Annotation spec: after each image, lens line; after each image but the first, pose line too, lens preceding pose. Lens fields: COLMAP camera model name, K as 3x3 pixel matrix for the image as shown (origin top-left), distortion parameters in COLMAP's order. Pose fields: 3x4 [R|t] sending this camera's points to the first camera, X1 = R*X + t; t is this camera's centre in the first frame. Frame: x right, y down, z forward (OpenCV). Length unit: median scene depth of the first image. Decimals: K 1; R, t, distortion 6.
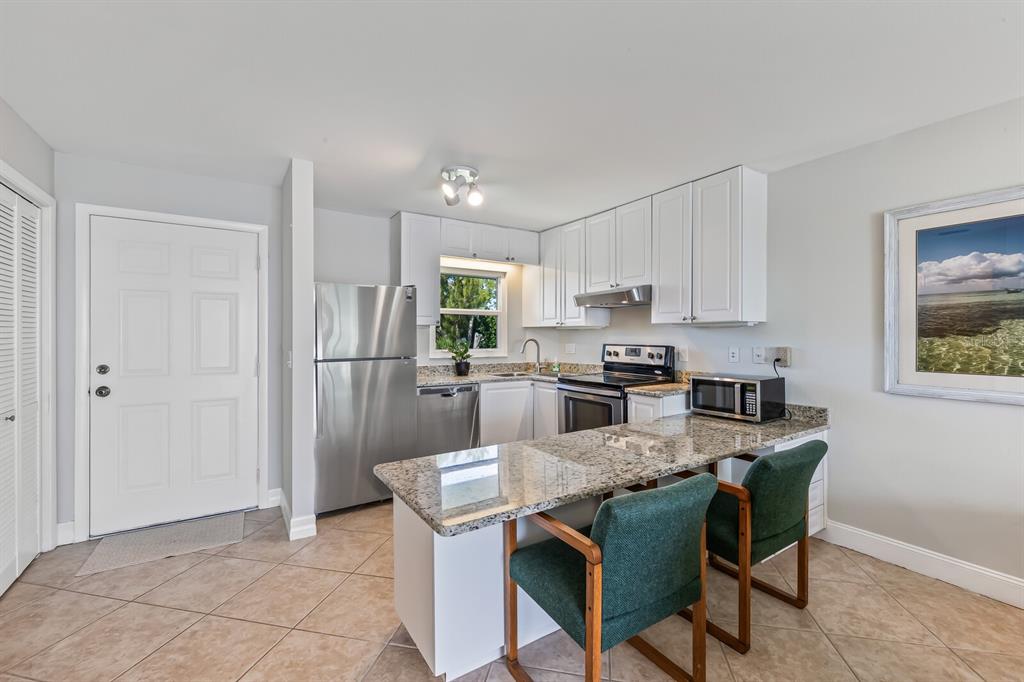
lens RADIAL K [[428.5, 0, 514.6], [0, 428.5, 337.2], [0, 0, 1]] dist [0.000417, -0.000022]
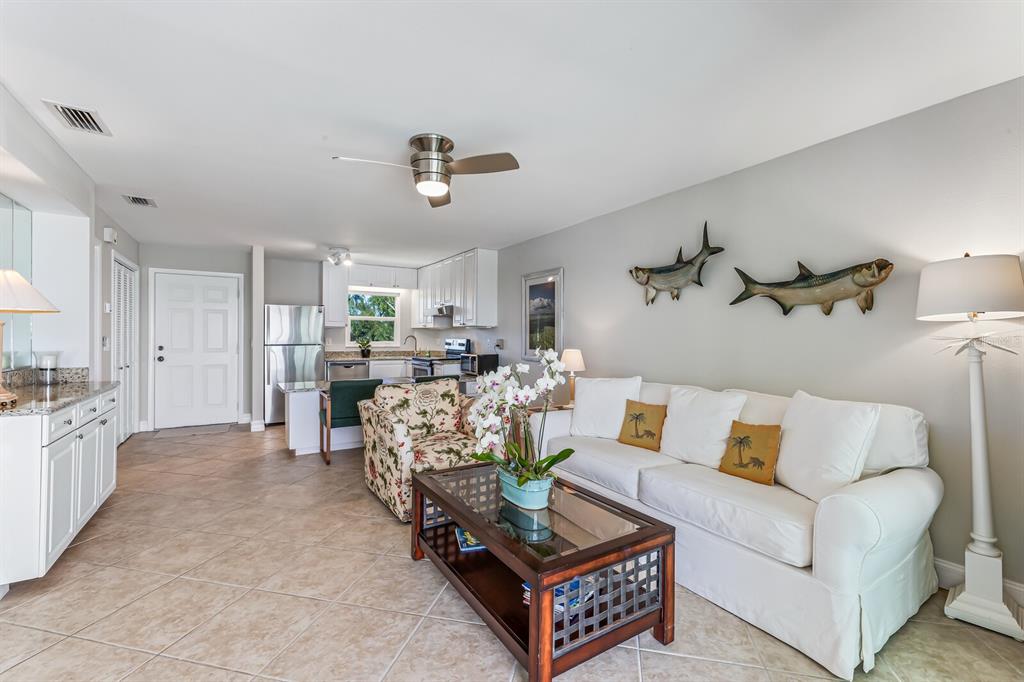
lens RADIAL K [[428.5, 0, 513.1], [0, 428.5, 338.2], [0, 0, 1]] dist [0.000417, -0.000022]
pose [[0.999970, 0.003817, -0.006784, 0.586327], [-0.003803, 0.999991, 0.002044, 0.013614], [0.006792, -0.002018, 0.999975, -0.823914]]
